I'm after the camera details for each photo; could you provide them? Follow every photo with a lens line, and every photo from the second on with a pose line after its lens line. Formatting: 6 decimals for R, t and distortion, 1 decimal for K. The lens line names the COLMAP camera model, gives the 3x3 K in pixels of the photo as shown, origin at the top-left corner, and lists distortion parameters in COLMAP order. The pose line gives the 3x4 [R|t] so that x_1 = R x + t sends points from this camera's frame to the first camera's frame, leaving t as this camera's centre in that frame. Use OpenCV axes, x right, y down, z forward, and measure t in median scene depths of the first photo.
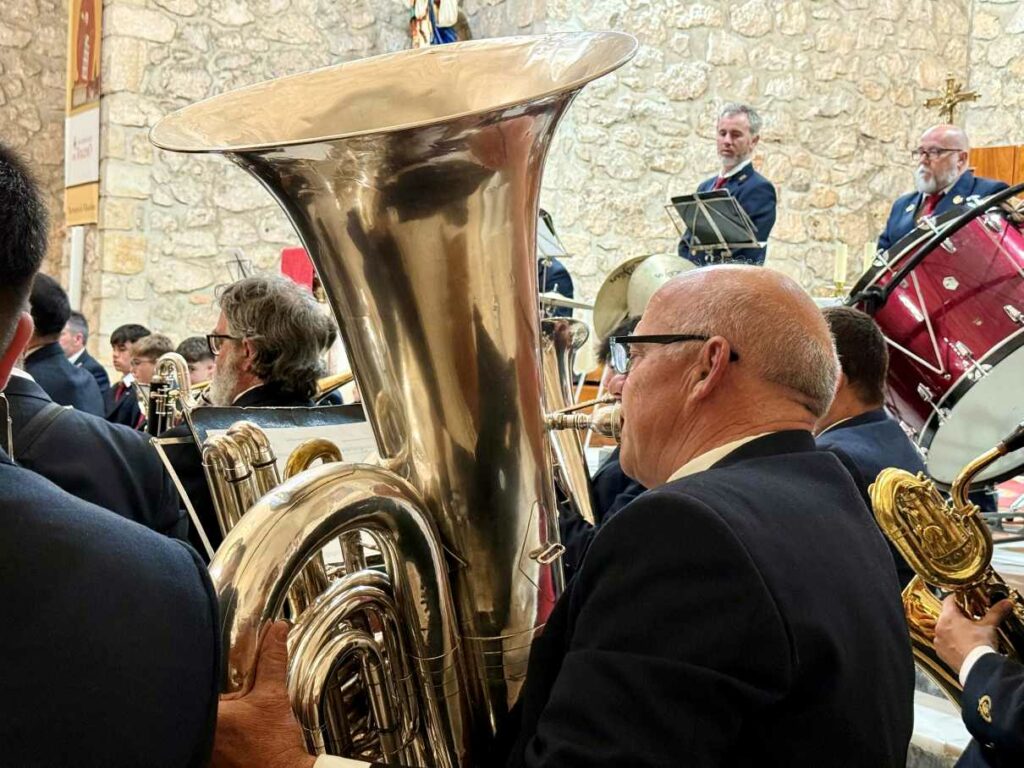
lens RADIAL K [[1448.7, 0, 513.8], [0, 1448.7, 377.8], [0, 0, 1]] dist [0.070843, 0.000000]
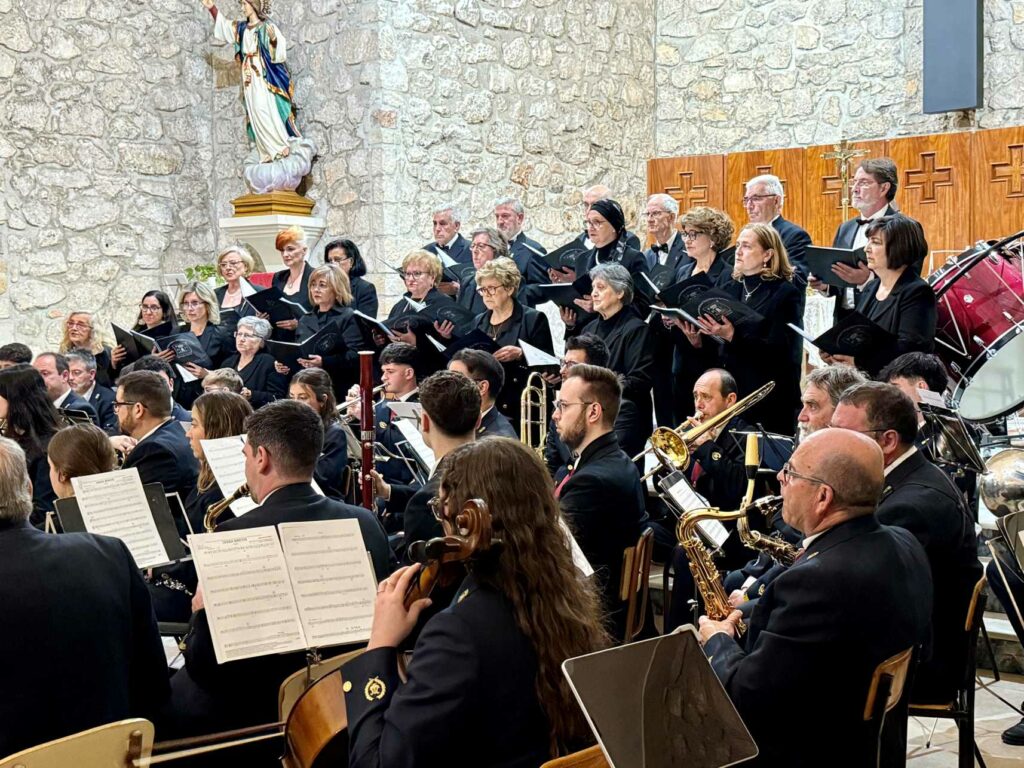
lens RADIAL K [[1407.0, 0, 512.5], [0, 1407.0, 392.1], [0, 0, 1]] dist [0.017344, 0.000000]
pose [[0.929425, -0.090164, 0.357826, -0.283475], [0.072420, 0.995401, 0.062714, -0.037012], [-0.361835, -0.032374, 0.931680, -0.108714]]
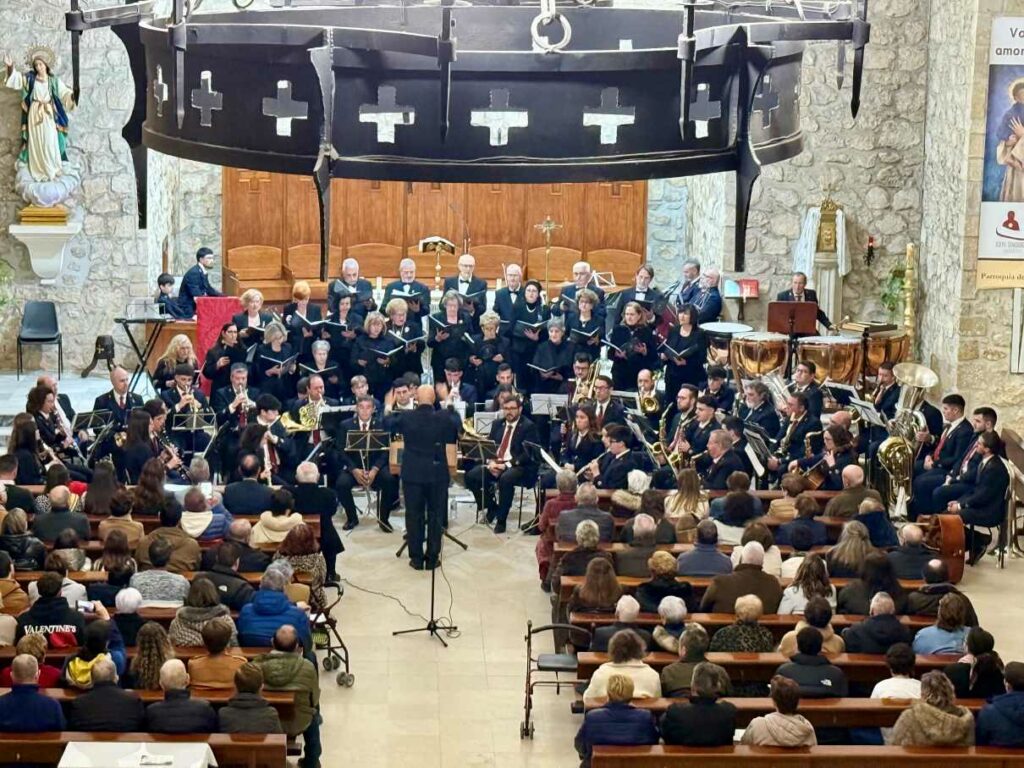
lens RADIAL K [[2825.3, 0, 513.8], [0, 2825.3, 378.2], [0, 0, 1]] dist [0.146286, 0.000000]
pose [[0.391281, -0.213195, 0.895236, -2.499203], [0.016053, 0.974229, 0.224990, -0.612347], [-0.920131, -0.073664, 0.384620, -0.553973]]
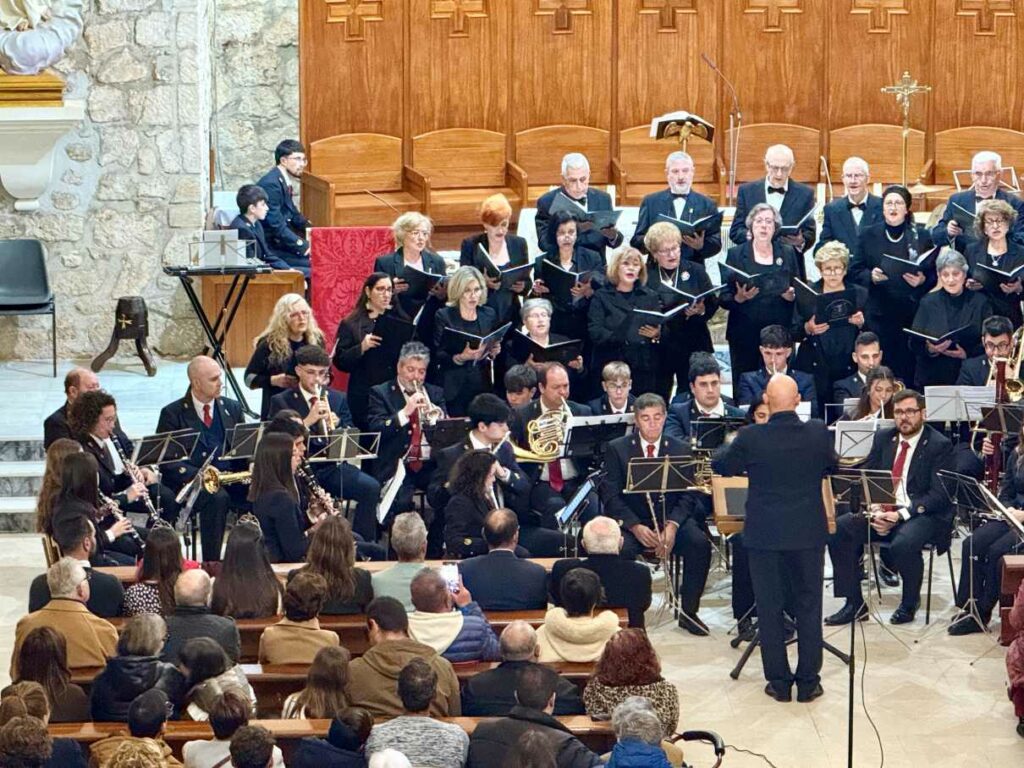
lens RADIAL K [[4870.5, 0, 511.4], [0, 4870.5, 385.6], [0, 0, 1]] dist [0.124084, 0.000000]
pose [[0.387393, -0.228373, 0.893181, -2.524385], [0.036187, 0.971853, 0.232793, -0.613201], [-0.921204, -0.057861, 0.384753, -0.350611]]
